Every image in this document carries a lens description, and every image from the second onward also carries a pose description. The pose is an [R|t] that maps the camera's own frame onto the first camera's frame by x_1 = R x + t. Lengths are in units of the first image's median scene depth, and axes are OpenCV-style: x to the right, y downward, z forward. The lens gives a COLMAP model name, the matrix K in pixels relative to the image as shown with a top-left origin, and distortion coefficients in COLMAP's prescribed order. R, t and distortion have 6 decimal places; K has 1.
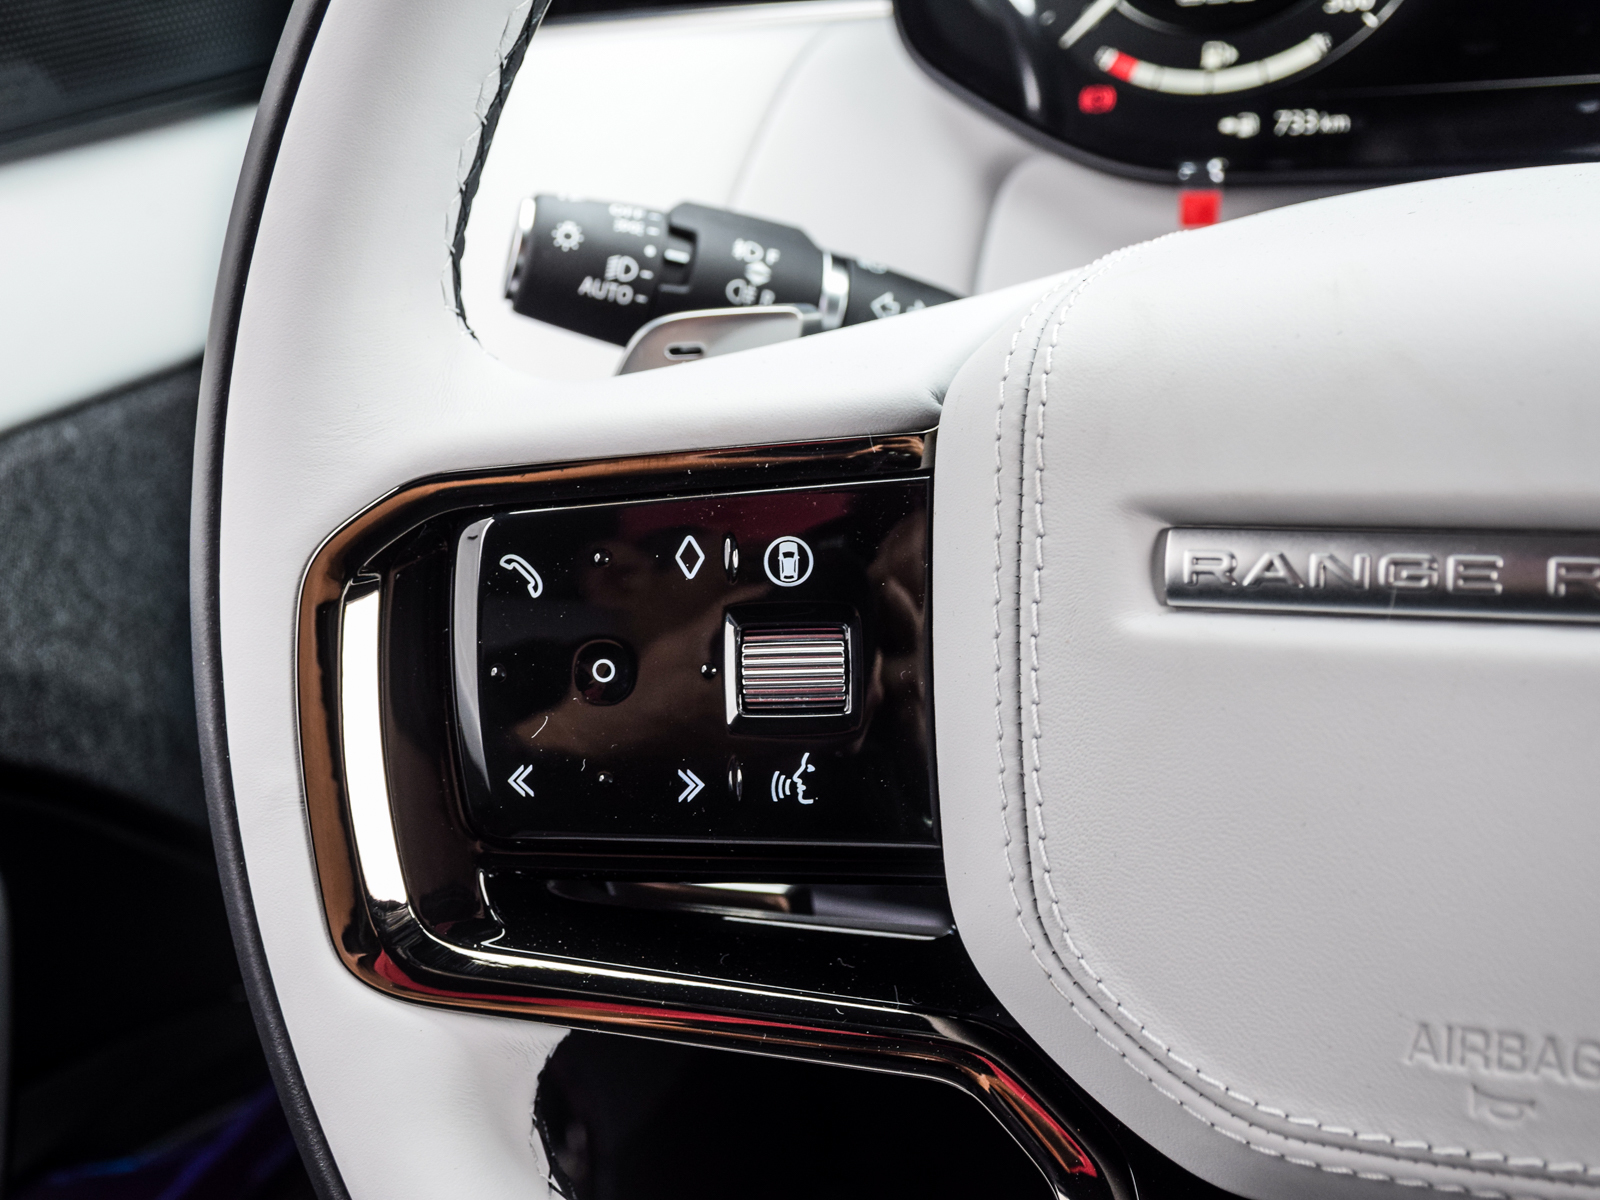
lens RADIAL K [[2351.6, 0, 800.0], [0, 2351.6, 600.0], [0, 0, 1]] dist [-0.001421, 0.568694]
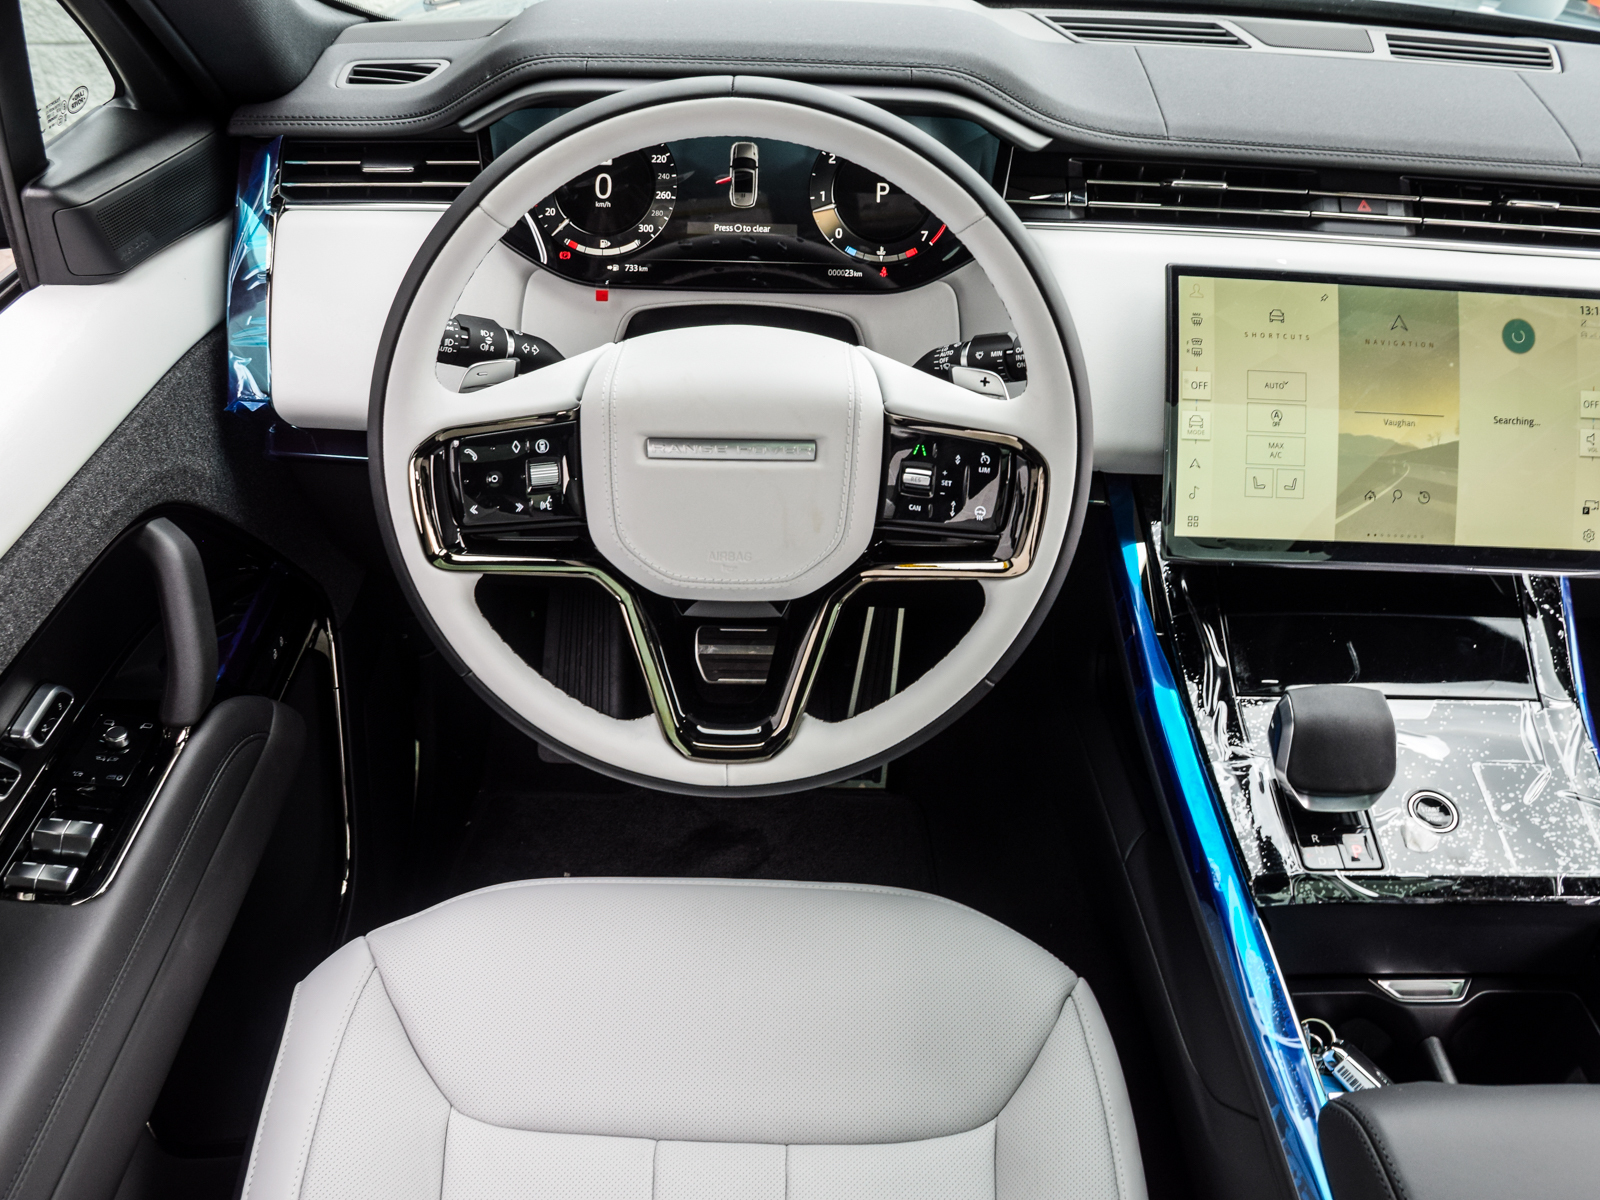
lens RADIAL K [[1393.1, 0, 801.5], [0, 1393.1, 631.6], [0, 0, 1]] dist [-0.162722, 0.100387]
pose [[0.906551, -0.114755, 0.406198, -0.443427], [0.011675, 0.968783, 0.247634, -0.214789], [-0.421935, -0.219750, 0.879591, -0.935108]]
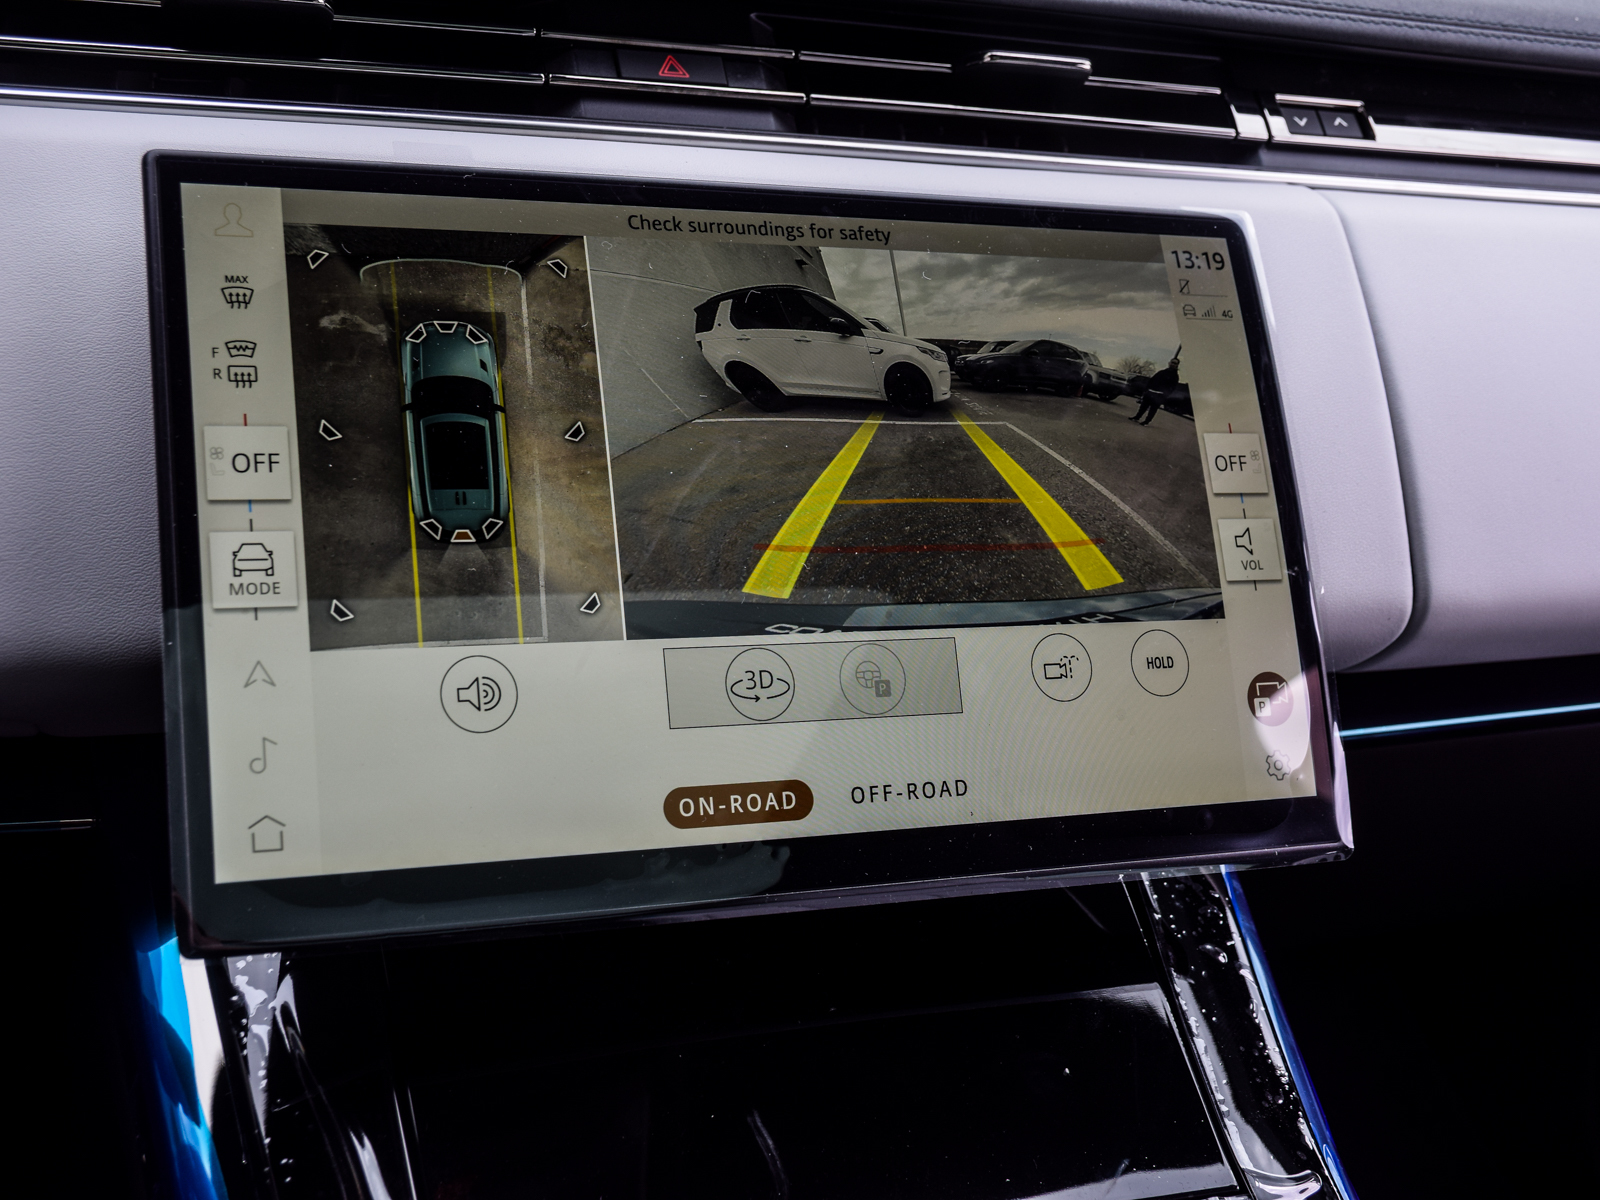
lens RADIAL K [[1902.9, 0, 800.0], [0, 1902.9, 600.0], [0, 0, 1]] dist [0.000481, -0.000561]
pose [[0.693244, -0.062785, 0.717963, 0.428417], [0.062528, 0.997681, 0.026870, 0.008610], [-0.717986, 0.026266, 0.695562, -0.236334]]
